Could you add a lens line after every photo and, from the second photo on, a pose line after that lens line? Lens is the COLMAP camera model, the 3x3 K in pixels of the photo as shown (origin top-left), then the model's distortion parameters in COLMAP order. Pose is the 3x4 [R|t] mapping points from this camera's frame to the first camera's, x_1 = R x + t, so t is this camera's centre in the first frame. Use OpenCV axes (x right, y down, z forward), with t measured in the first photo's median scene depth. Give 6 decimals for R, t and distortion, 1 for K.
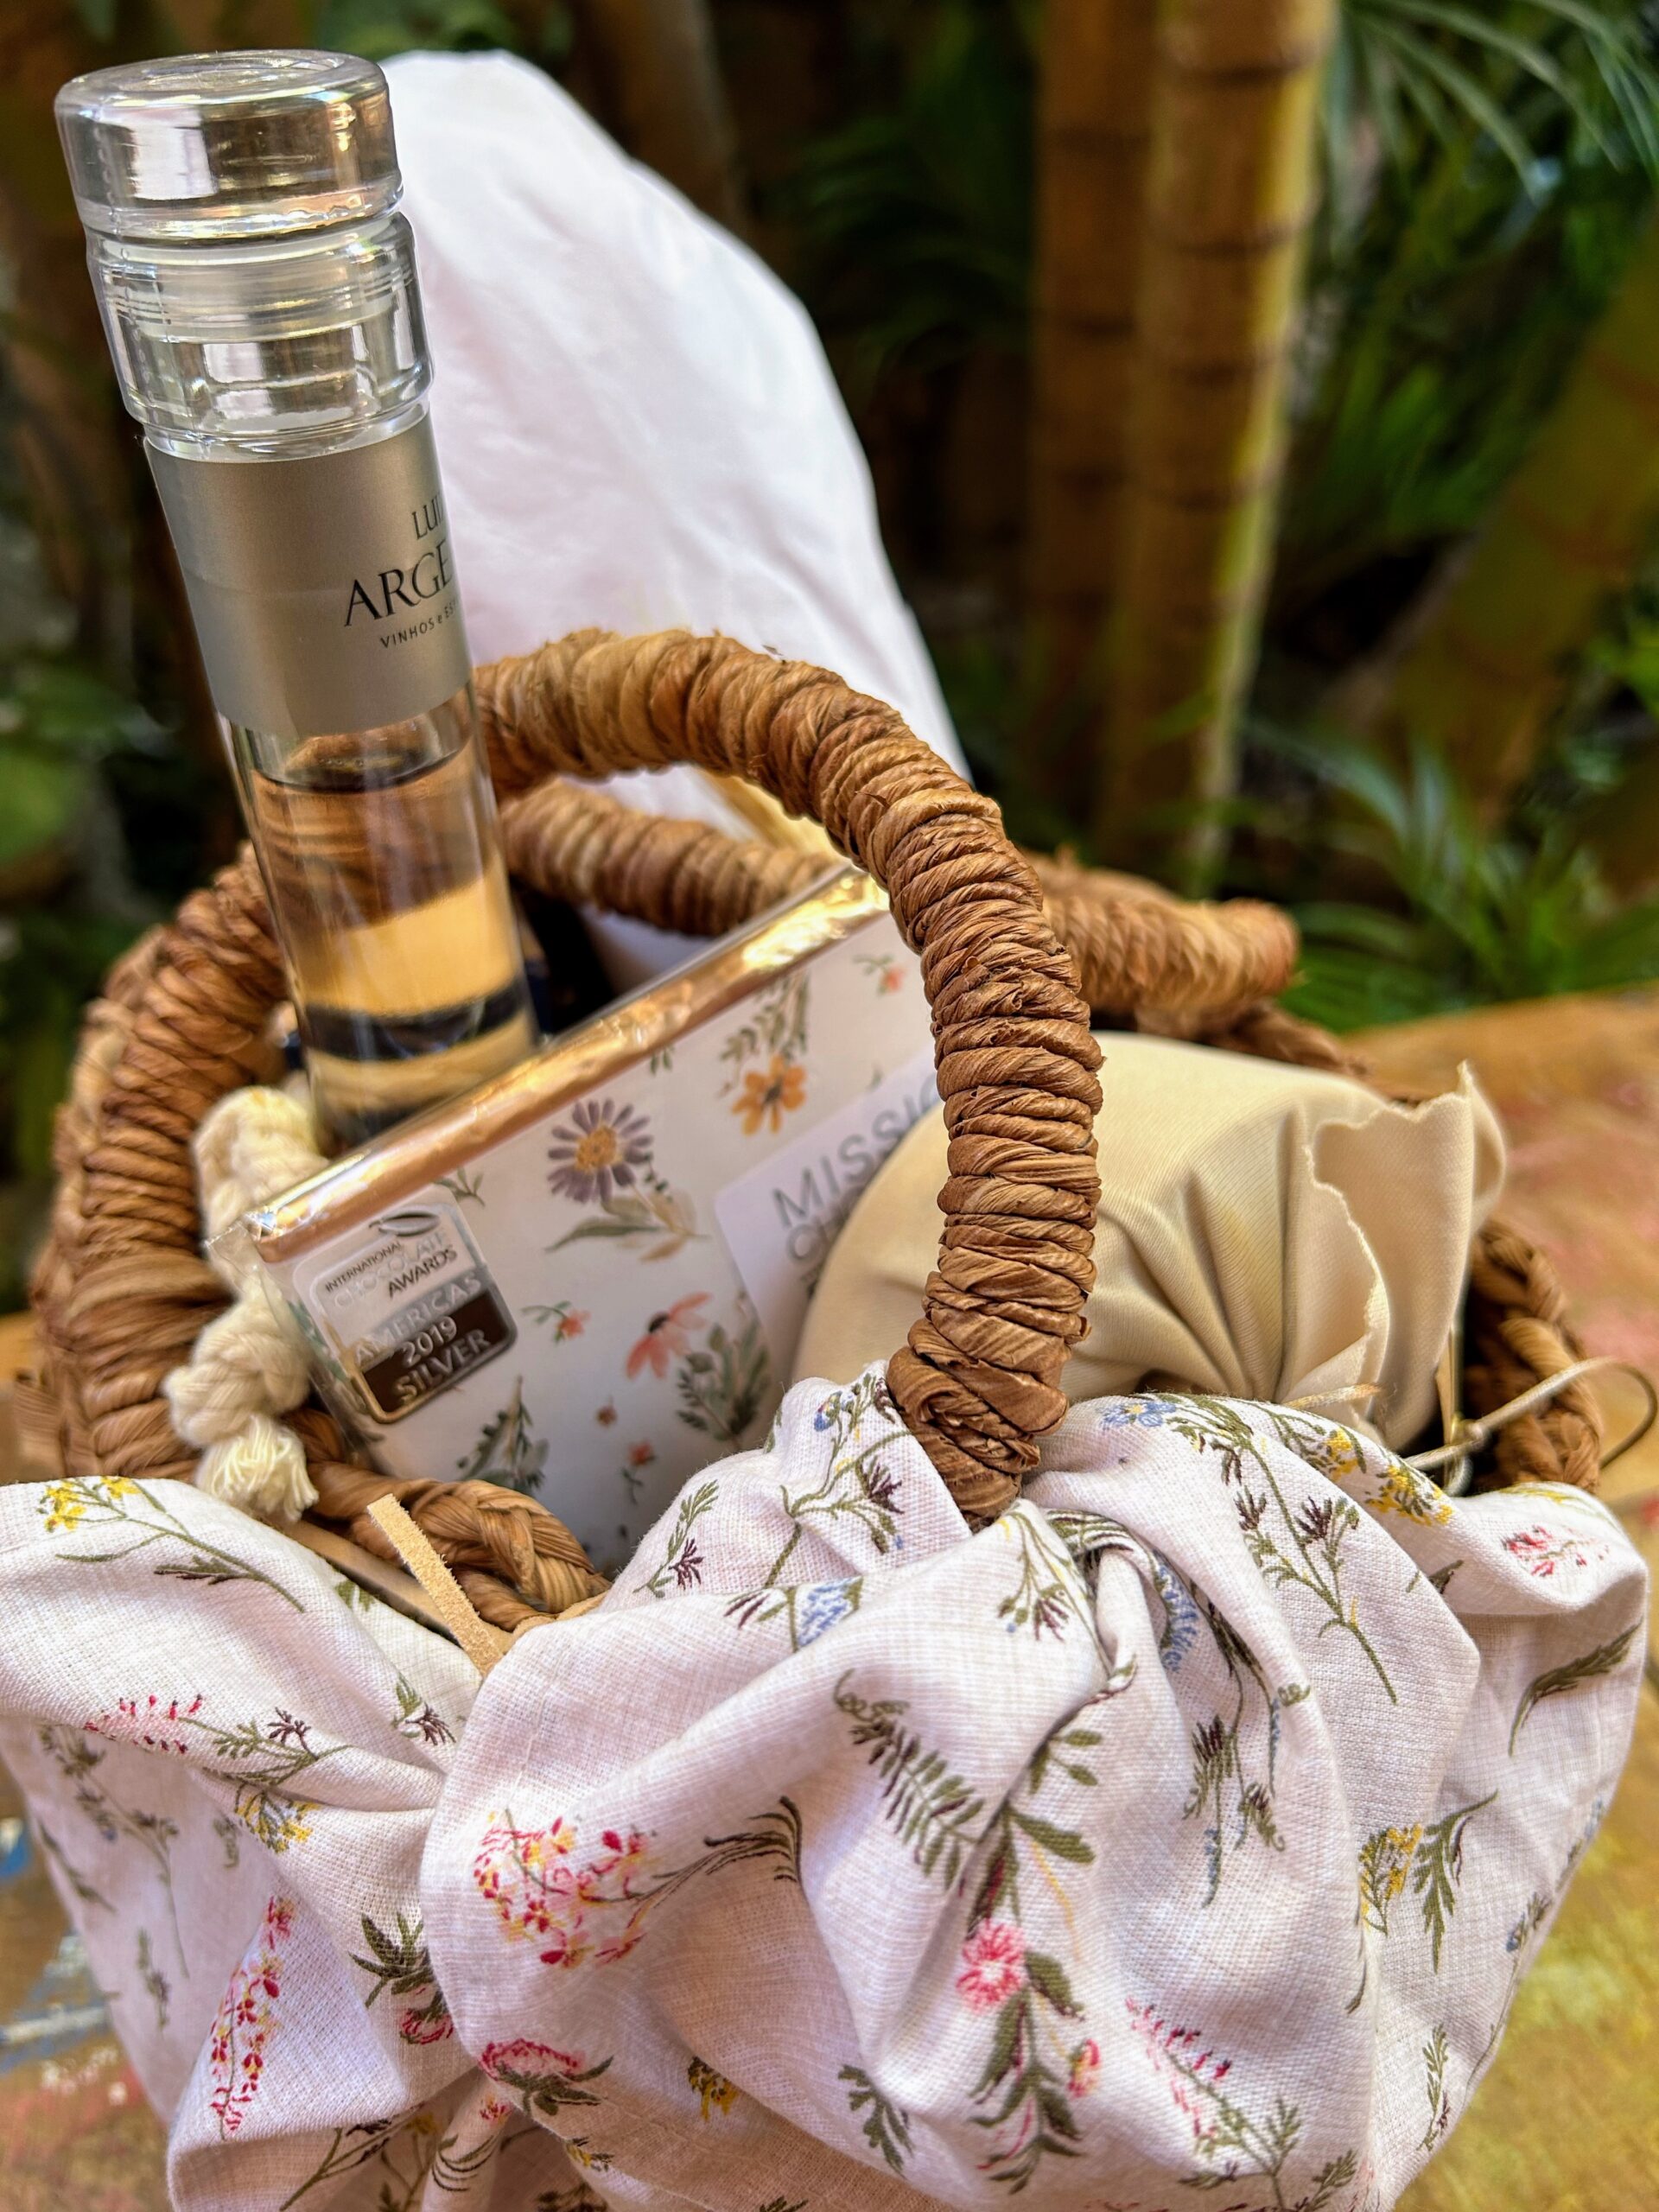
lens RADIAL K [[1733.2, 0, 858.2], [0, 1733.2, 1144.0], [0, 0, 1]] dist [0.005901, -0.028872]
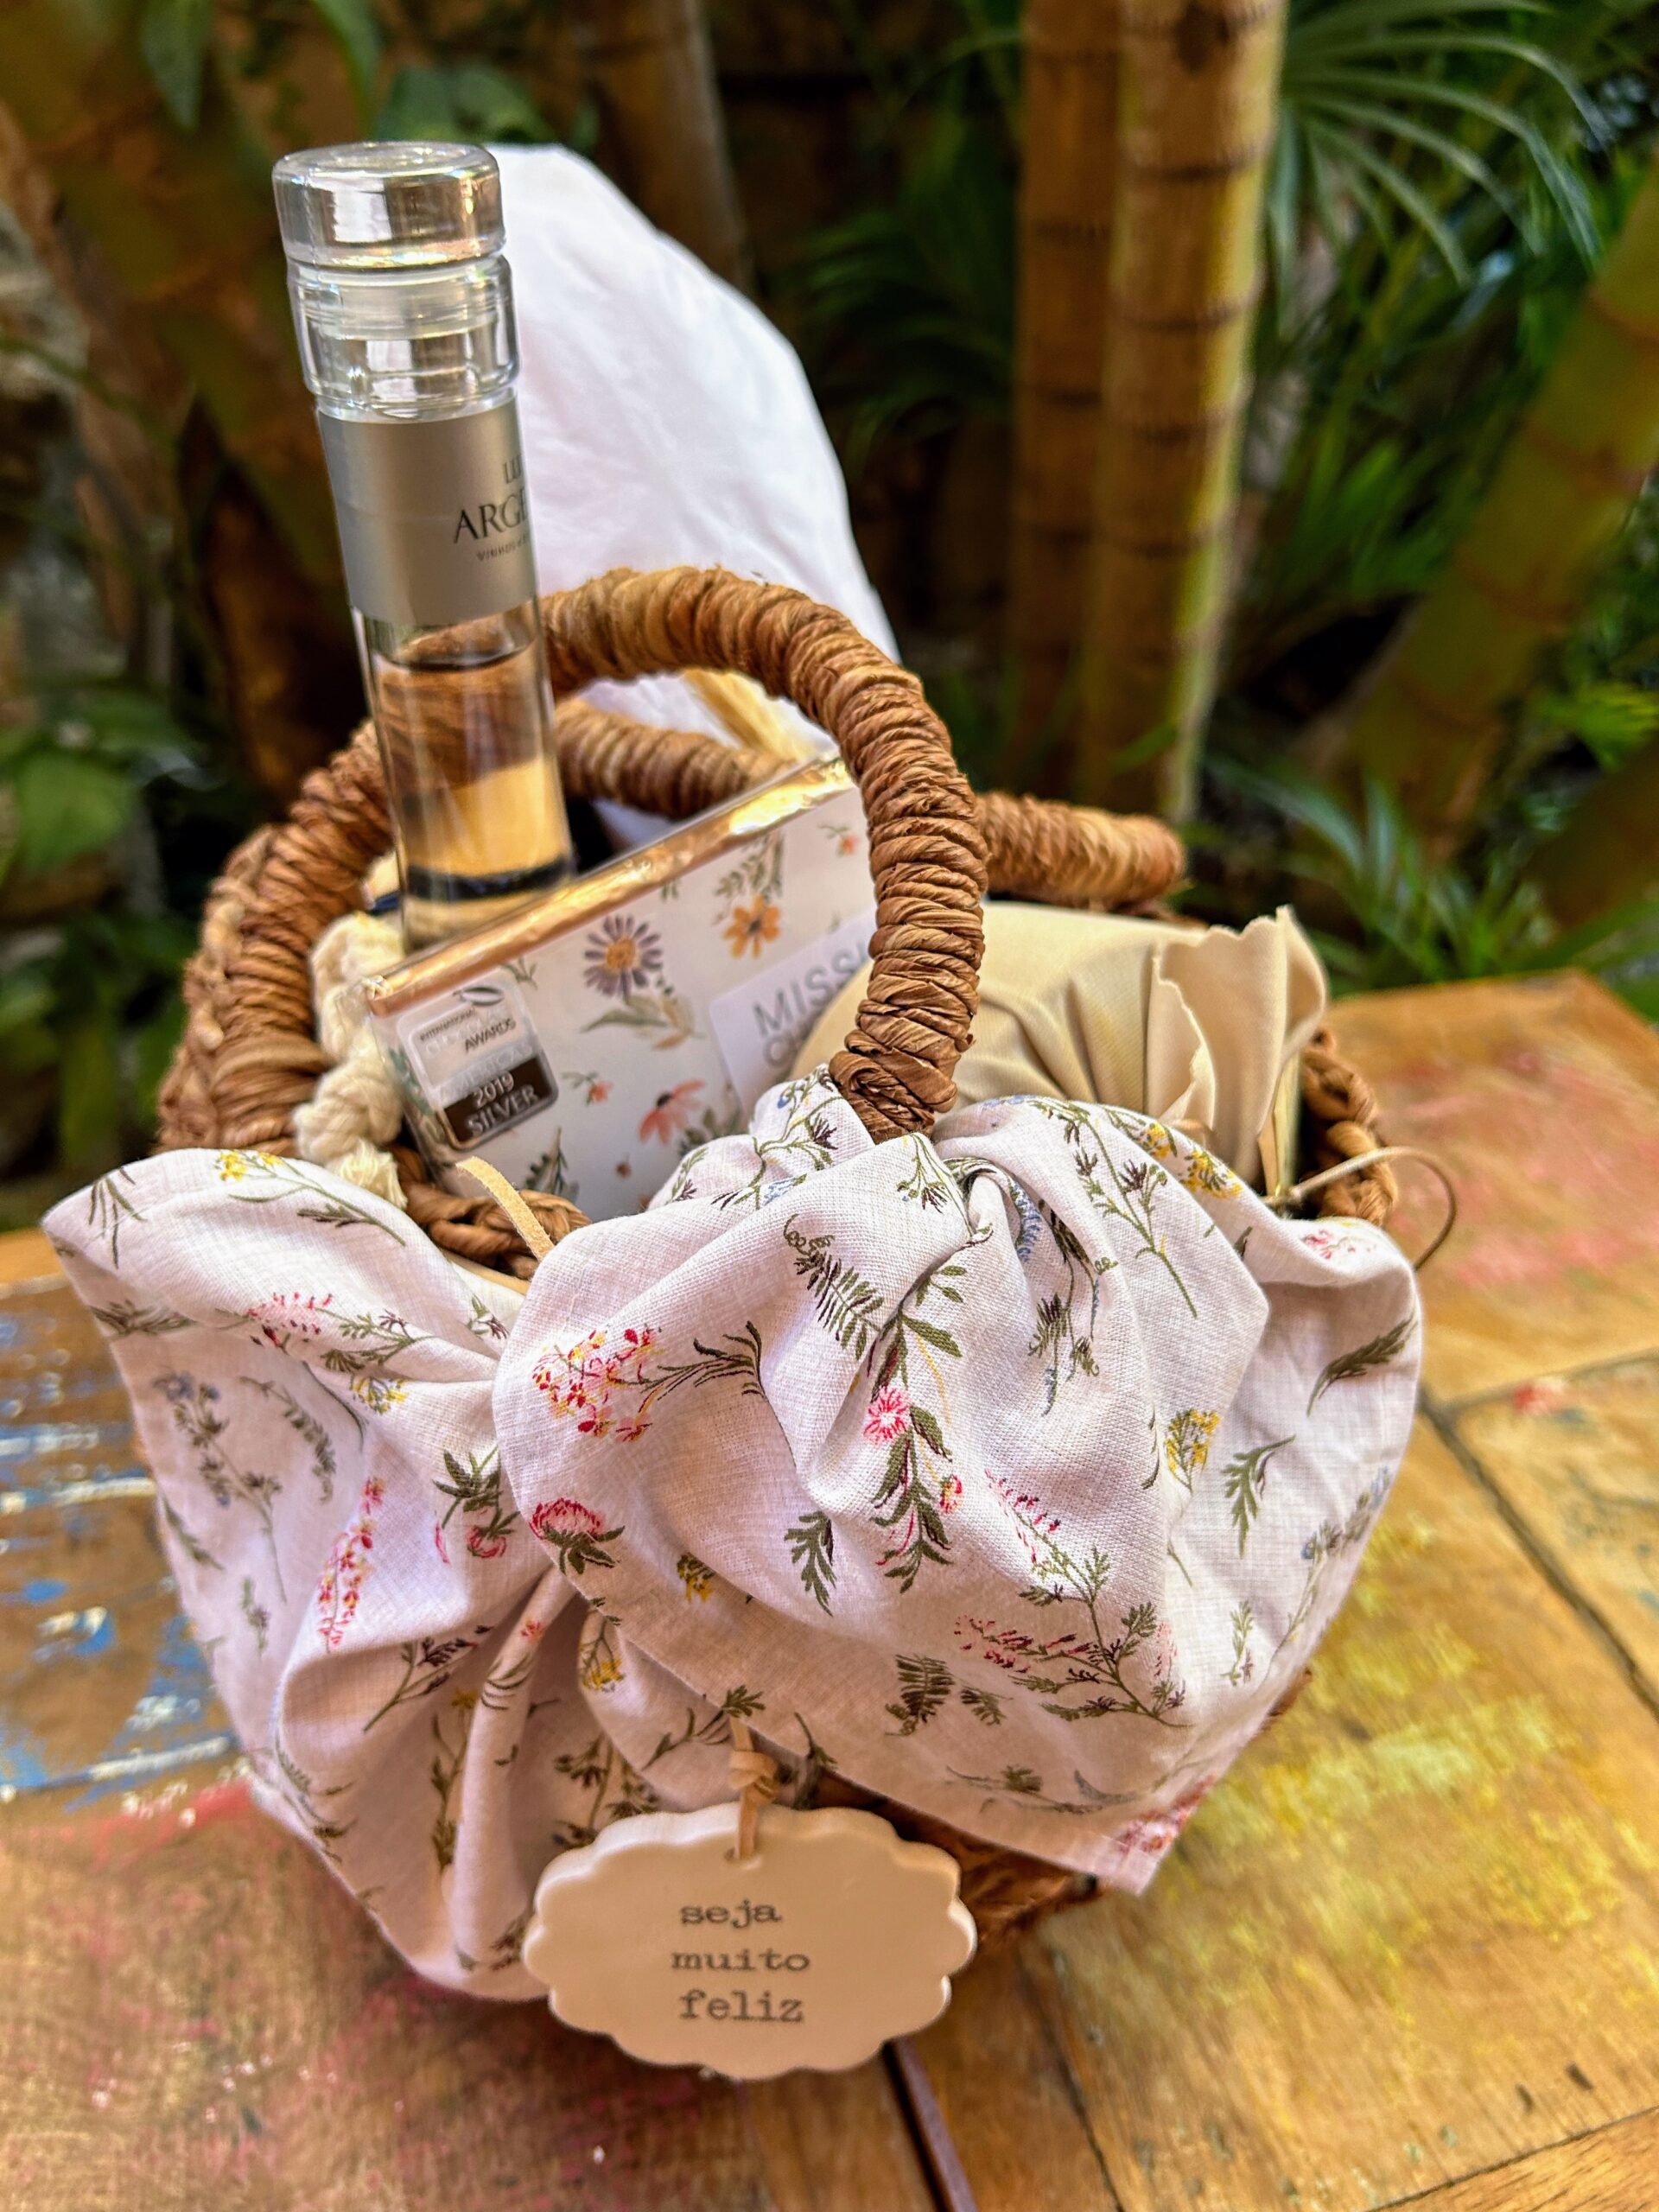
lens RADIAL K [[1733.2, 0, 842.8], [0, 1733.2, 1123.5], [0, 0, 1]] dist [0.005901, -0.028872]
pose [[0.999871, 0.014656, -0.006635, 0.031634], [-0.014981, 0.998546, -0.051788, 0.211685], [0.005867, 0.051880, 0.998636, -0.333624]]
